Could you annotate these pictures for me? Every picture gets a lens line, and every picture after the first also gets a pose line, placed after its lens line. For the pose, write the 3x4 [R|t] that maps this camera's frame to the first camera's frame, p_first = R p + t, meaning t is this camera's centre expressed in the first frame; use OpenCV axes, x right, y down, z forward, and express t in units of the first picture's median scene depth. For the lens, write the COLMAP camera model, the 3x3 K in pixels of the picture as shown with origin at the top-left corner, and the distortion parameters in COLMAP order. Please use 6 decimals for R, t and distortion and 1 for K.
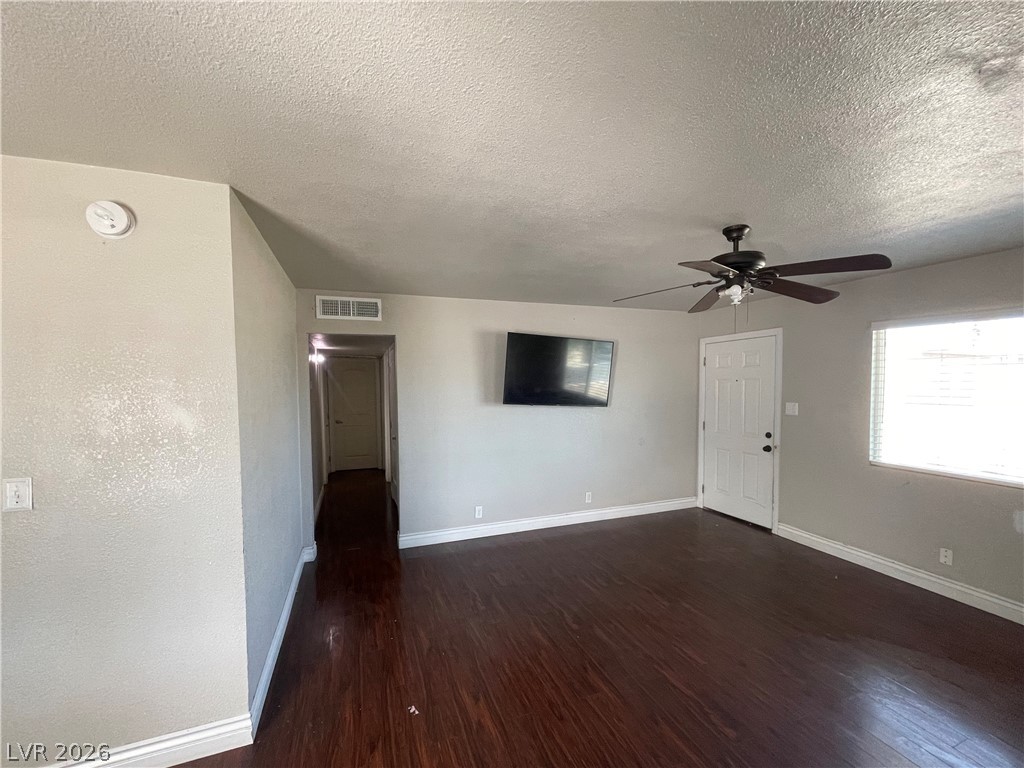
lens RADIAL K [[413.6, 0, 501.4], [0, 413.6, 405.3], [0, 0, 1]] dist [-0.010468, 0.000254]
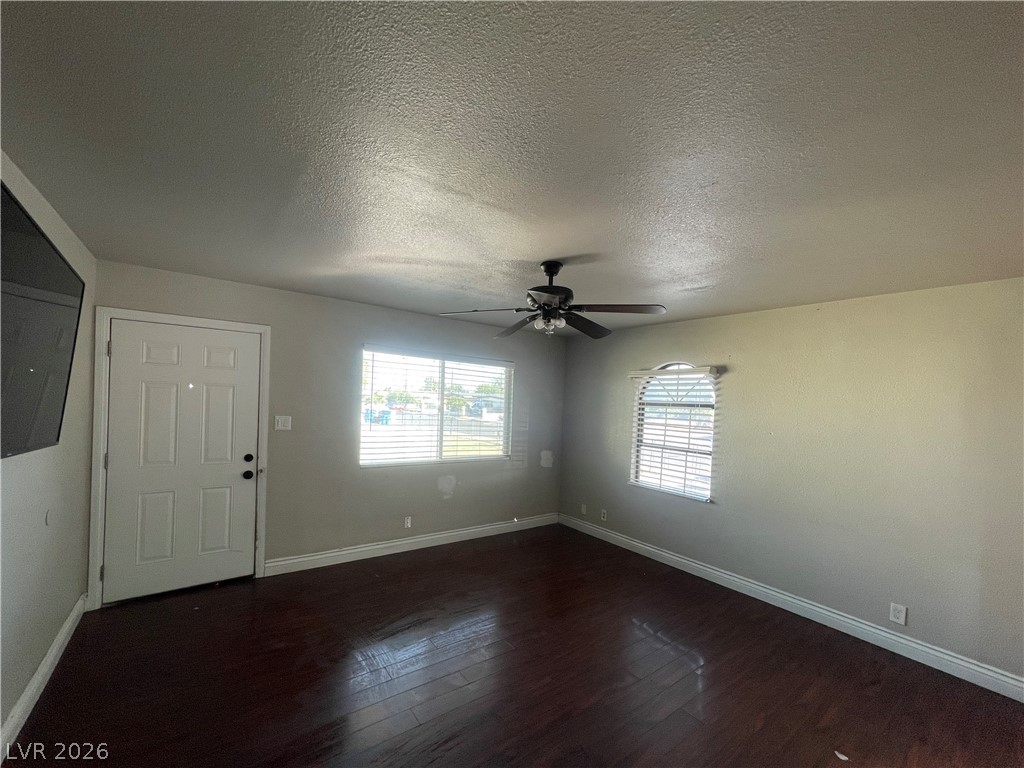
lens RADIAL K [[408.8, 0, 493.9], [0, 408.8, 402.4], [0, 0, 1]] dist [0.001873, 0.000261]
pose [[-0.275807, -0.008048, 0.961179, -0.244002], [0.009149, 0.999898, 0.010997, -0.039488], [-0.961170, 0.011827, -0.275705, 0.795723]]
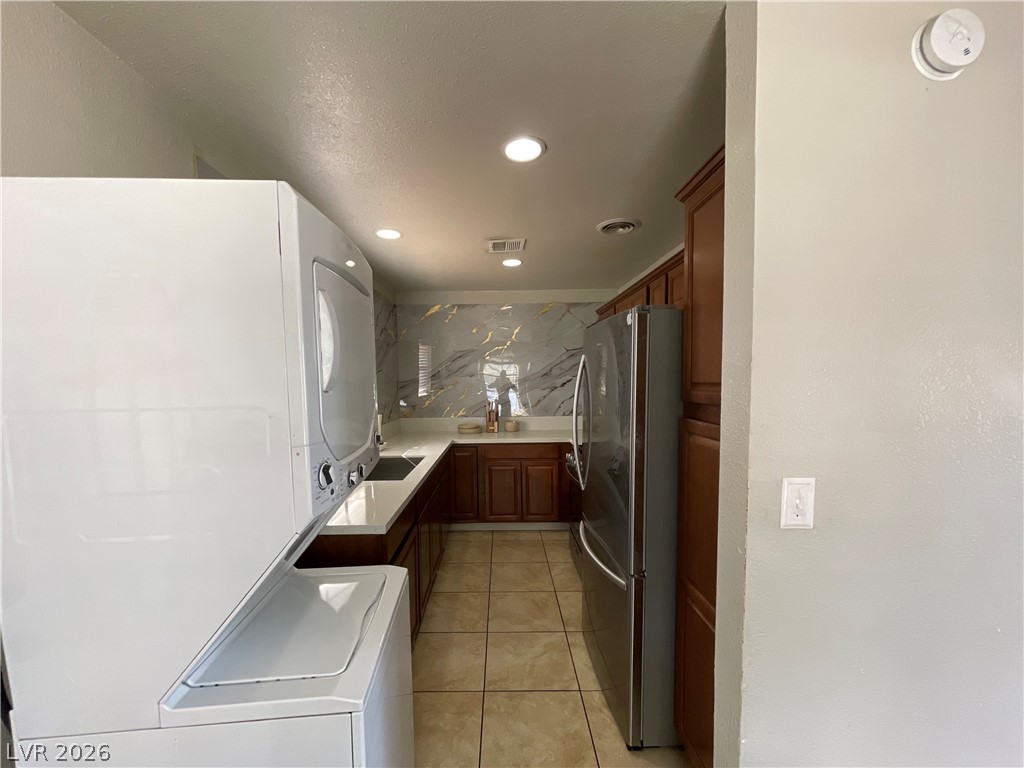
lens RADIAL K [[413.6, 0, 501.4], [0, 413.6, 405.3], [0, 0, 1]] dist [-0.010468, 0.000254]
pose [[0.945225, 0.018244, -0.325909, -0.533120], [-0.011681, 0.999688, 0.022082, 0.020868], [0.326210, -0.017065, 0.945143, 0.092844]]
